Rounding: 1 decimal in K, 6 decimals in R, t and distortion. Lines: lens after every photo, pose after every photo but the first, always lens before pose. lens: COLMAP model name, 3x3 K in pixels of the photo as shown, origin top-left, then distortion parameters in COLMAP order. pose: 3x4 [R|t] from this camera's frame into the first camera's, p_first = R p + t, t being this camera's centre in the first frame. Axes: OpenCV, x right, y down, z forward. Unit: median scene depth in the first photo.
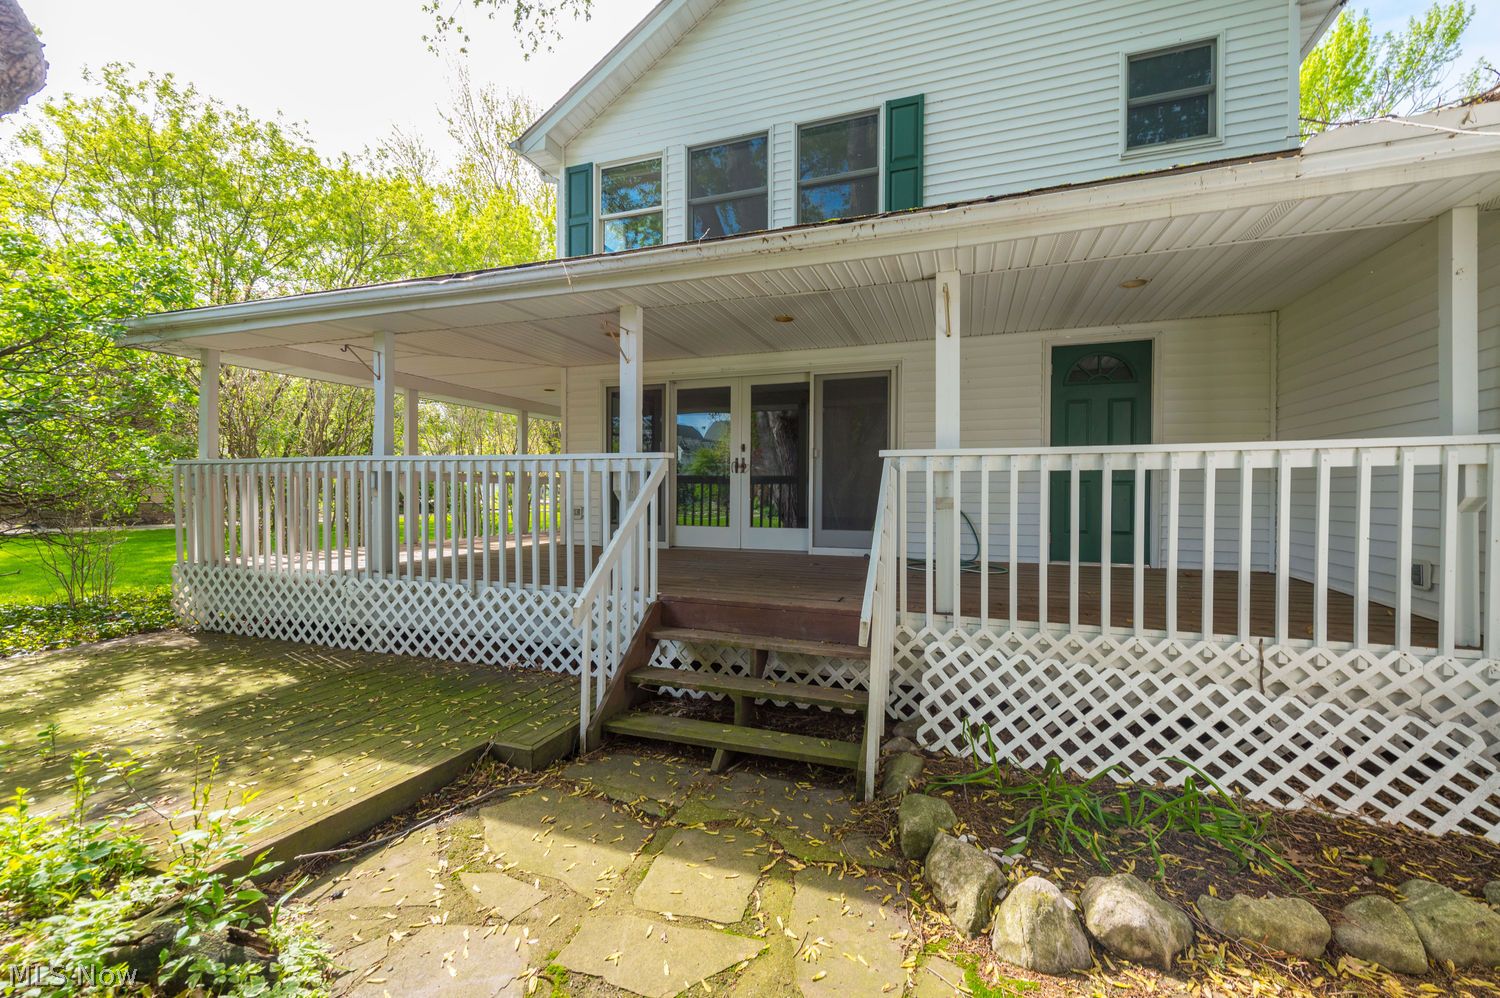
lens RADIAL K [[591.7, 0, 753.0], [0, 591.7, 487.6], [0, 0, 1]] dist [0.012033, -0.001272]
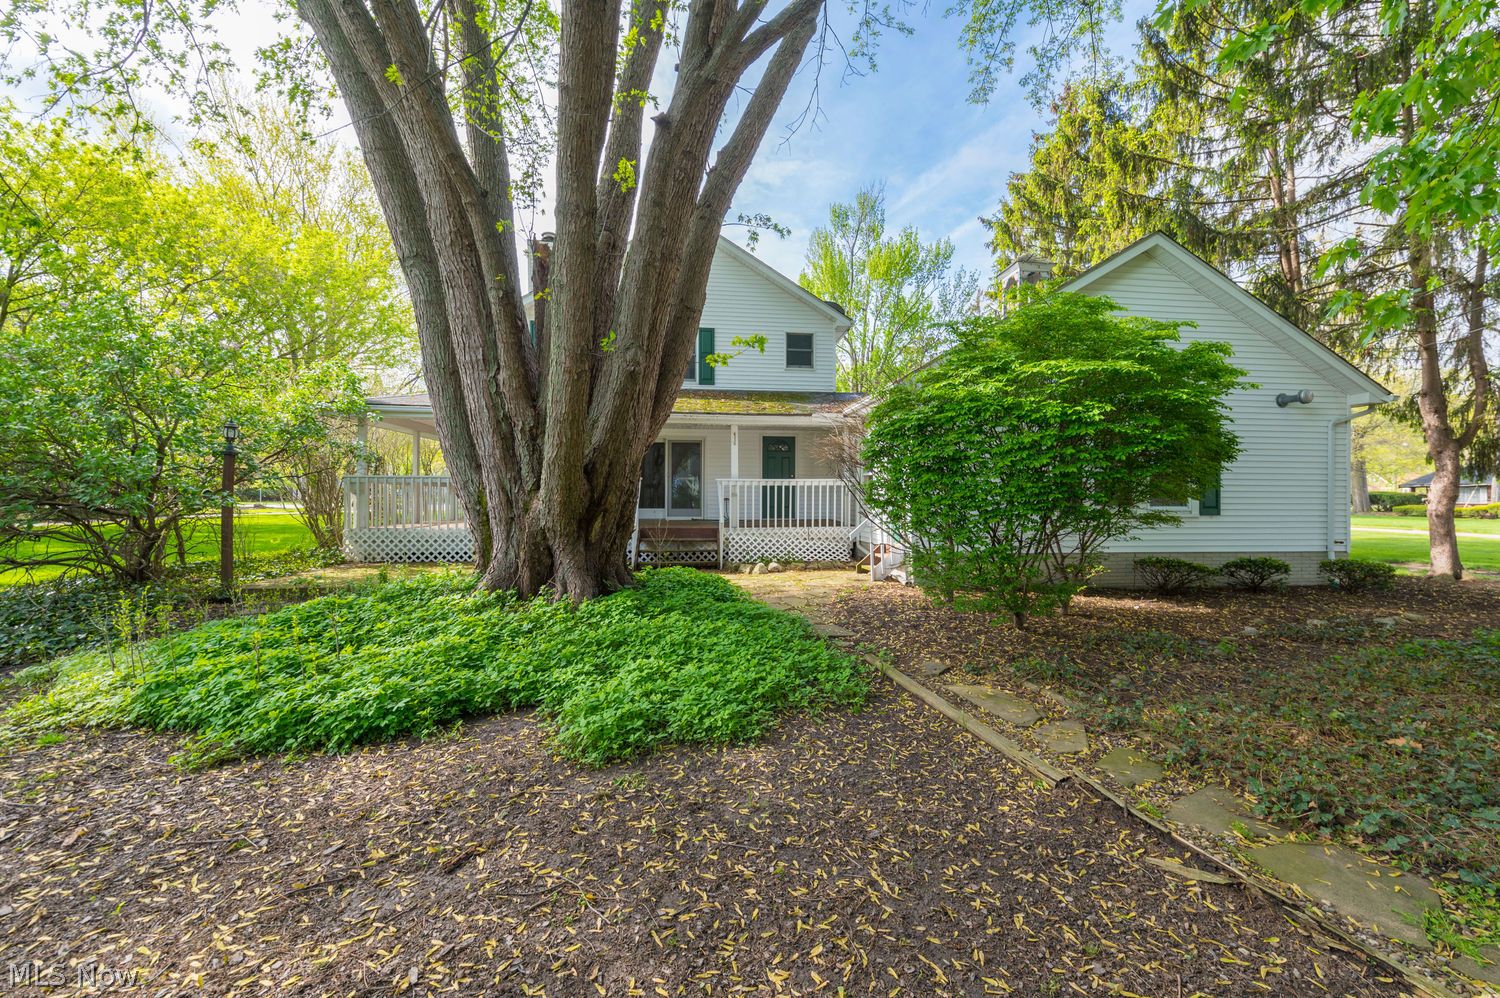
lens RADIAL K [[591.7, 0, 749.6], [0, 591.7, 499.7], [0, 0, 1]] dist [0.012033, -0.001272]
pose [[0.902126, 0.001563, 0.431471, -1.047640], [0.003570, 0.999932, -0.011087, 0.090868], [-0.431459, 0.011543, 0.902059, -2.068198]]
